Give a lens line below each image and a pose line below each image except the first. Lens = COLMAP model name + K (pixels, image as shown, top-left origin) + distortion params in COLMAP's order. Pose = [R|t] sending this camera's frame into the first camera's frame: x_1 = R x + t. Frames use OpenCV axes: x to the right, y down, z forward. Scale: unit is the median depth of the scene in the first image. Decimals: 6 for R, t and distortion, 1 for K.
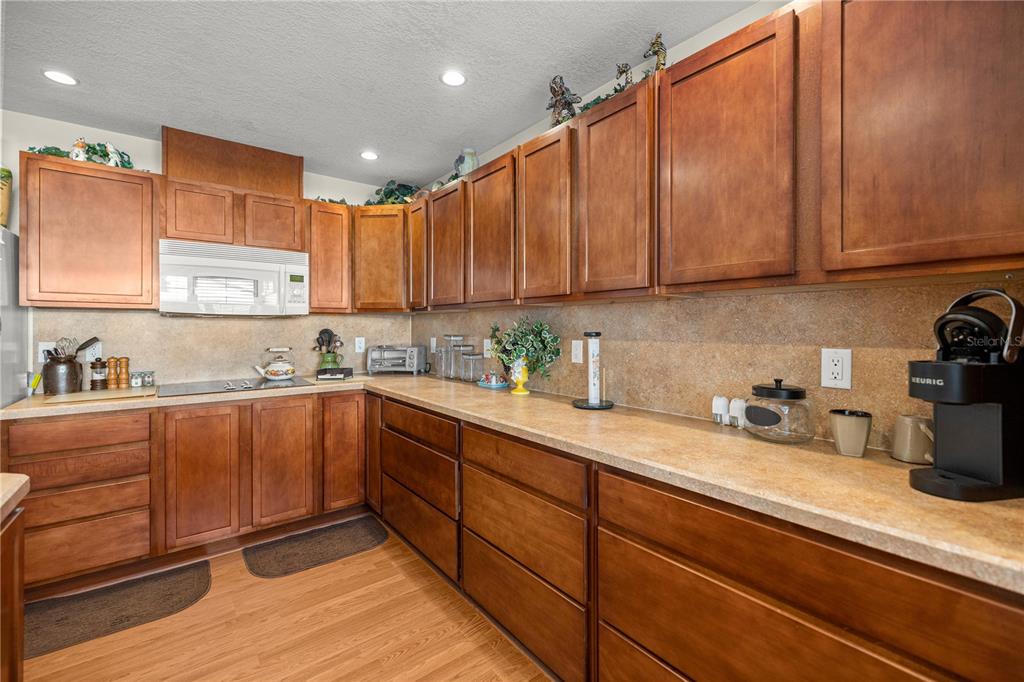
lens RADIAL K [[430.7, 0, 511.0], [0, 430.7, 330.0], [0, 0, 1]] dist [-0.000785, -0.001111]
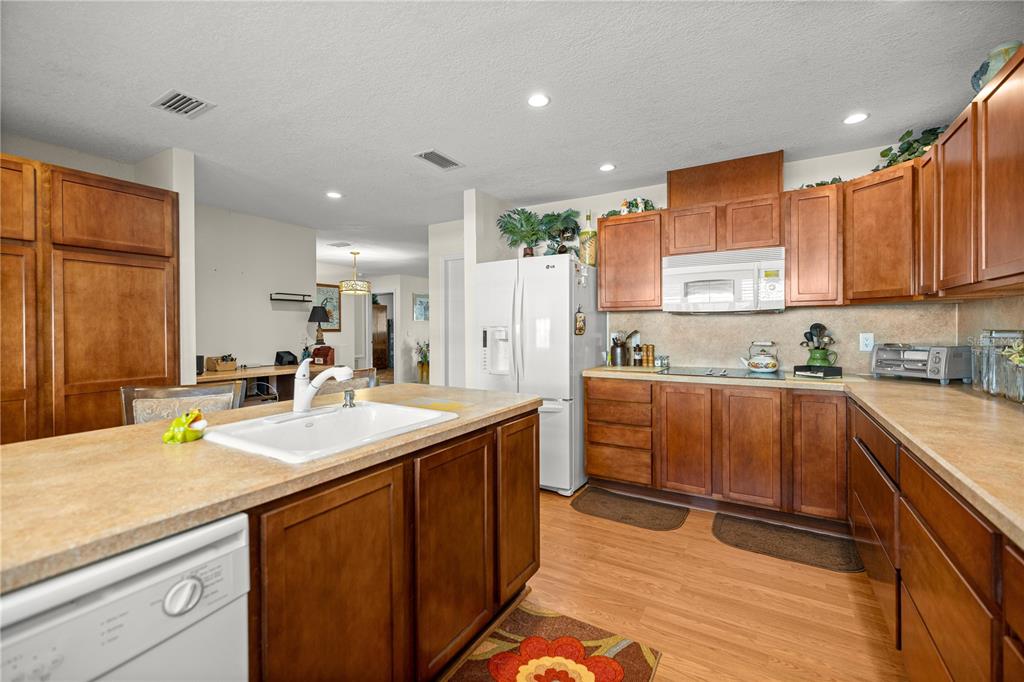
lens RADIAL K [[430.7, 0, 508.6], [0, 430.7, 335.3], [0, 0, 1]] dist [-0.000785, -0.001111]
pose [[0.353221, 0.015028, -0.935419, 0.257901], [0.001608, 0.999860, 0.016670, 0.008511], [0.935539, -0.007393, 0.353147, 0.063949]]
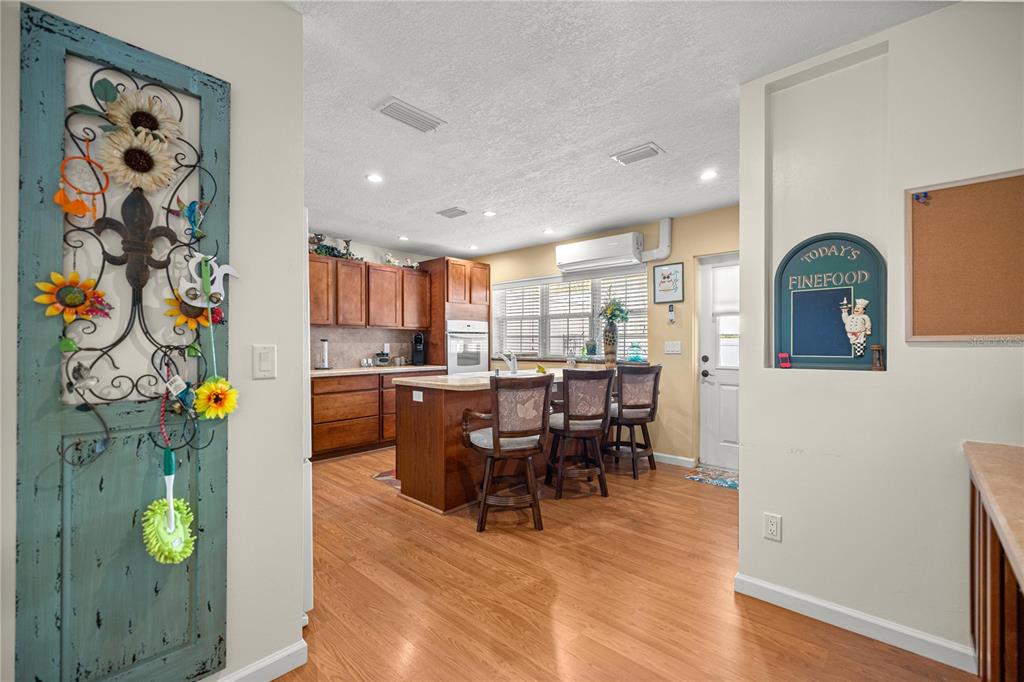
lens RADIAL K [[430.7, 0, 515.6], [0, 430.7, 344.5], [0, 0, 1]] dist [-0.000785, -0.001111]
pose [[-0.160513, -0.002749, 0.987030, -1.891175], [0.002505, 0.999992, 0.003193, 0.022752], [-0.987031, 0.002985, -0.160505, 0.235050]]
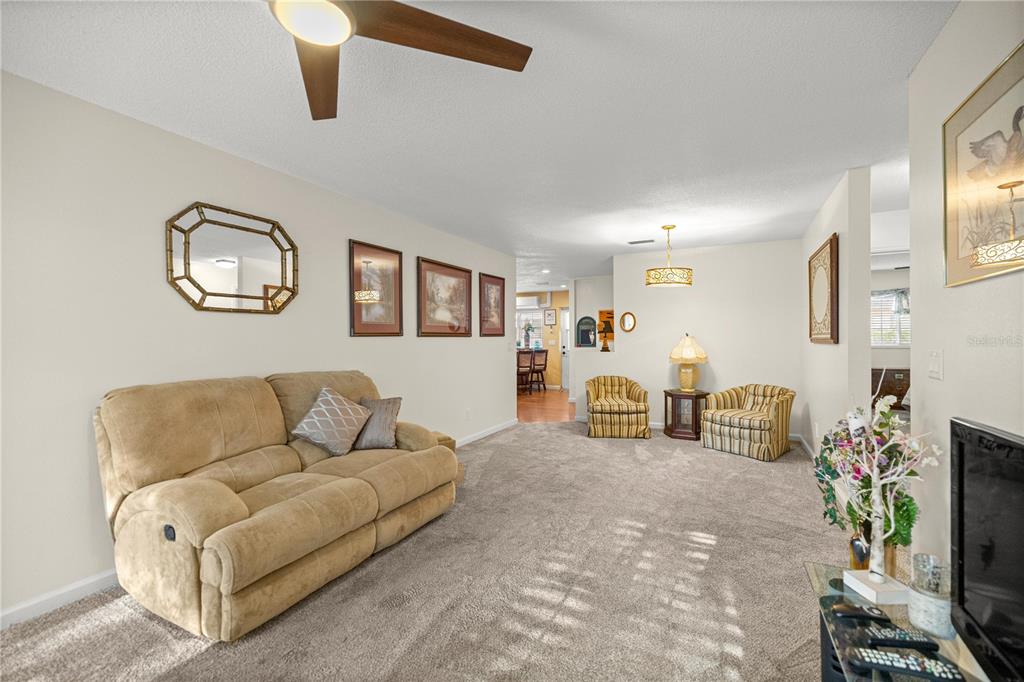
lens RADIAL K [[430.7, 0, 511.5], [0, 430.7, 341.1], [0, 0, 1]] dist [-0.000785, -0.001111]
pose [[-0.420322, -0.001556, 0.907374, -4.027725], [0.005086, 0.999979, 0.004071, 0.005333], [-0.907361, 0.006326, -0.420306, 1.514006]]
